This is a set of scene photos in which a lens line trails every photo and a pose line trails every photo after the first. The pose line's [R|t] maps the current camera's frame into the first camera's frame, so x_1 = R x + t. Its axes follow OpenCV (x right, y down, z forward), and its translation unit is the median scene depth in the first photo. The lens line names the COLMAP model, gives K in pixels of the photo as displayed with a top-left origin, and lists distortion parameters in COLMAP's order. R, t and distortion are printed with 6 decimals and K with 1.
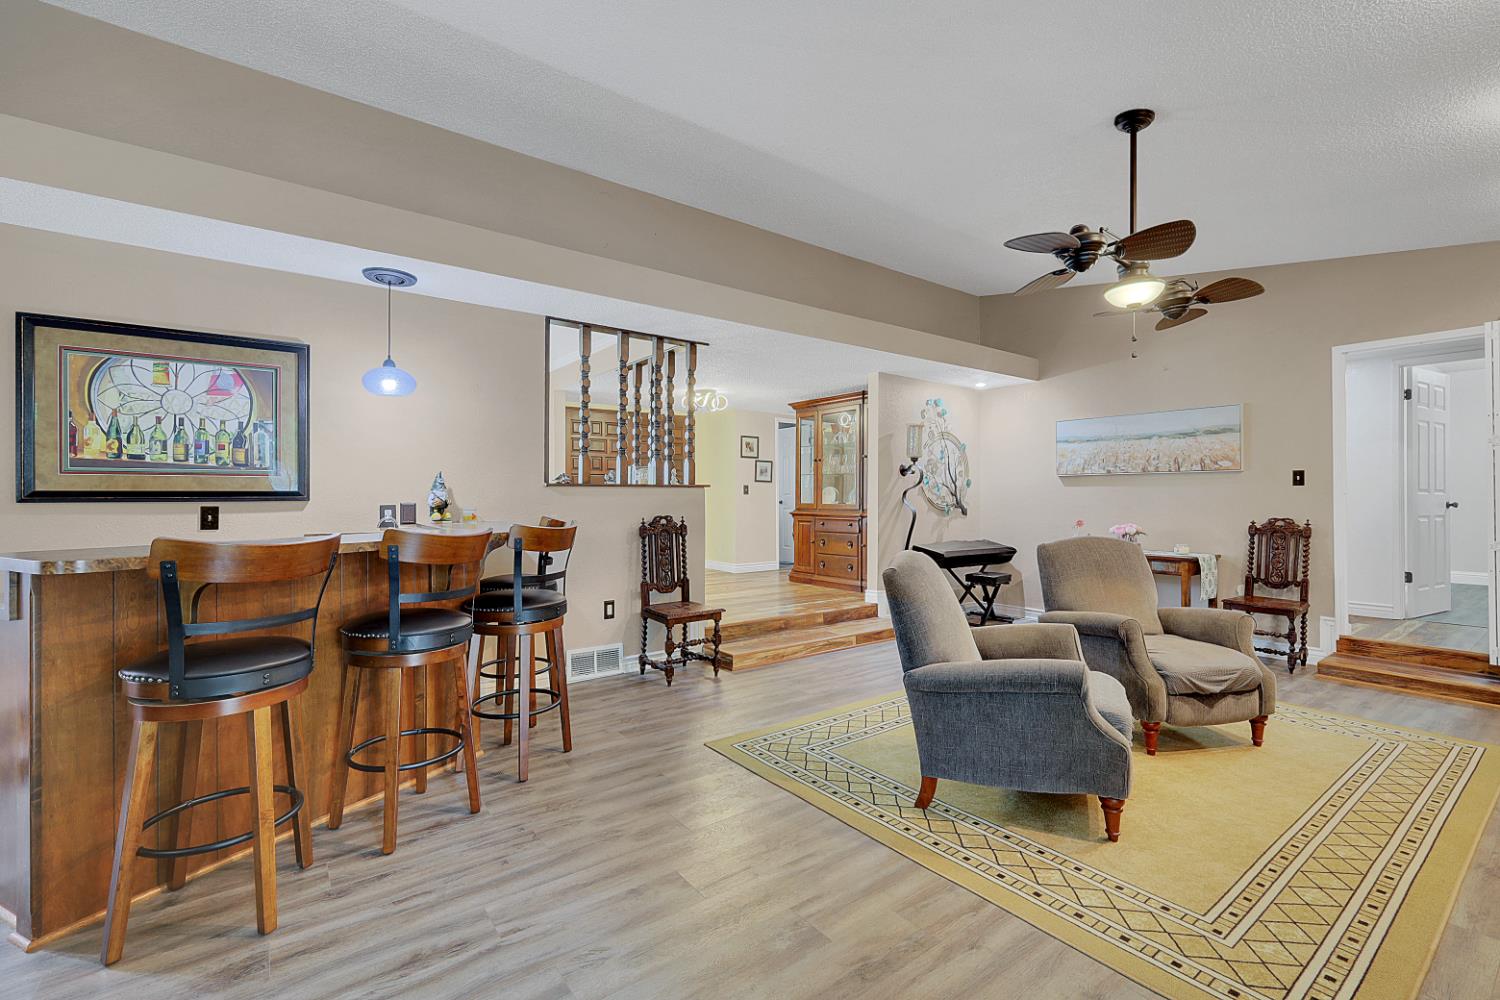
lens RADIAL K [[652.1, 0, 745.1], [0, 652.1, 500.1], [0, 0, 1]] dist [0.001078, 0.000252]
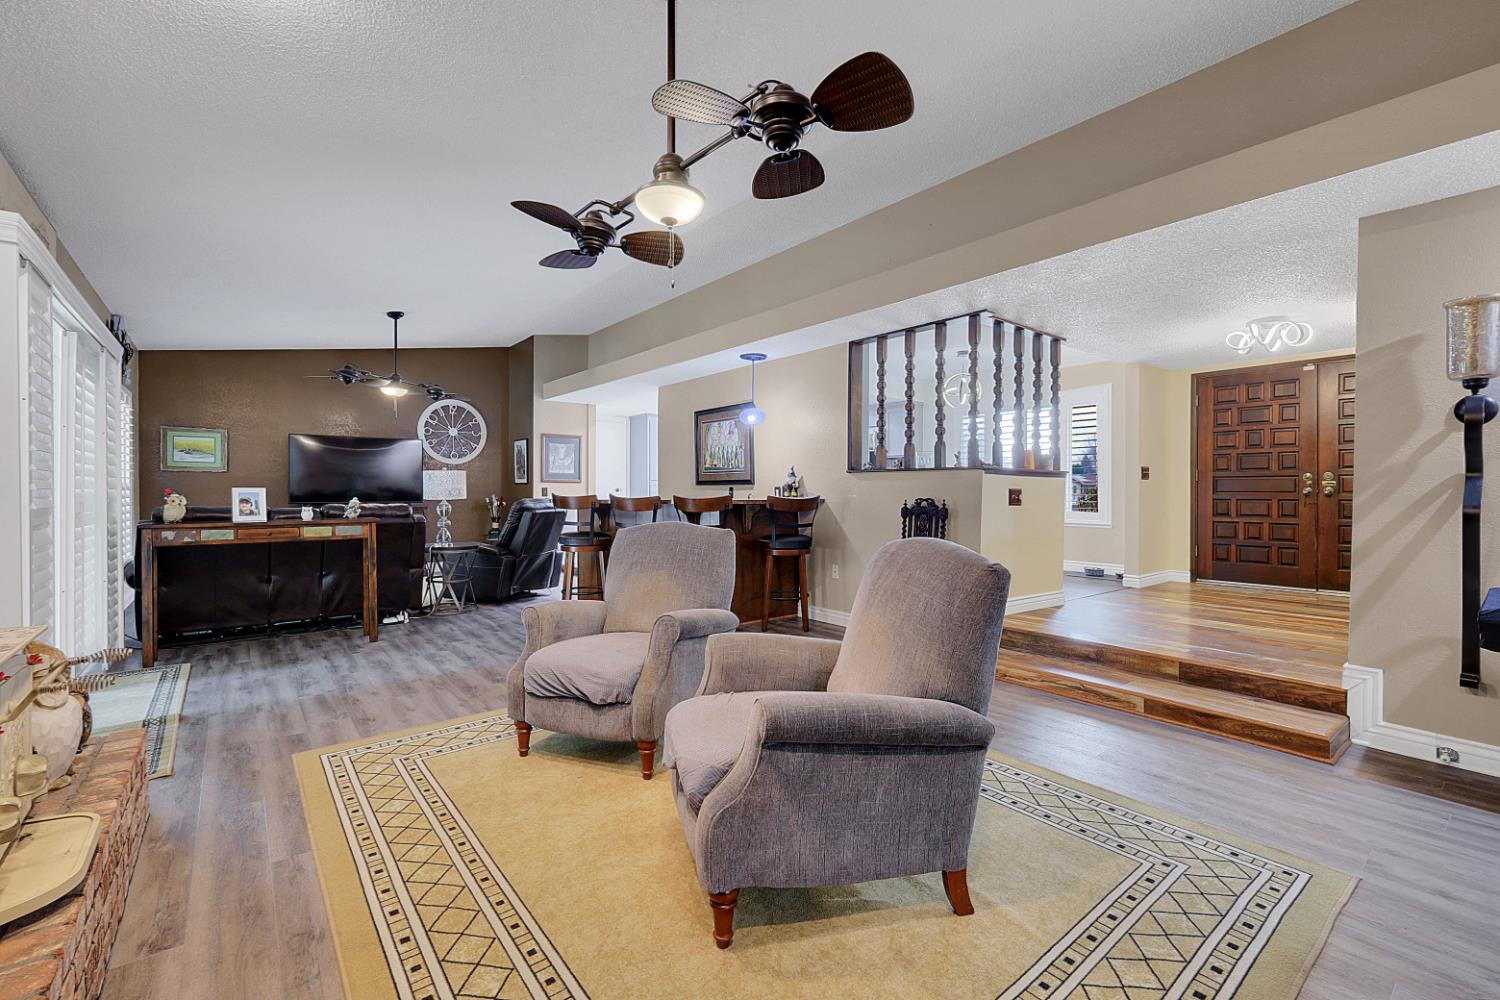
lens RADIAL K [[652.1, 0, 751.3], [0, 652.1, 493.6], [0, 0, 1]] dist [0.001078, 0.000252]
pose [[0.029734, 0.004756, -0.999547, 1.695982], [-0.006733, 0.999967, 0.004557, 0.026770], [0.999535, 0.006595, 0.029765, 1.316745]]
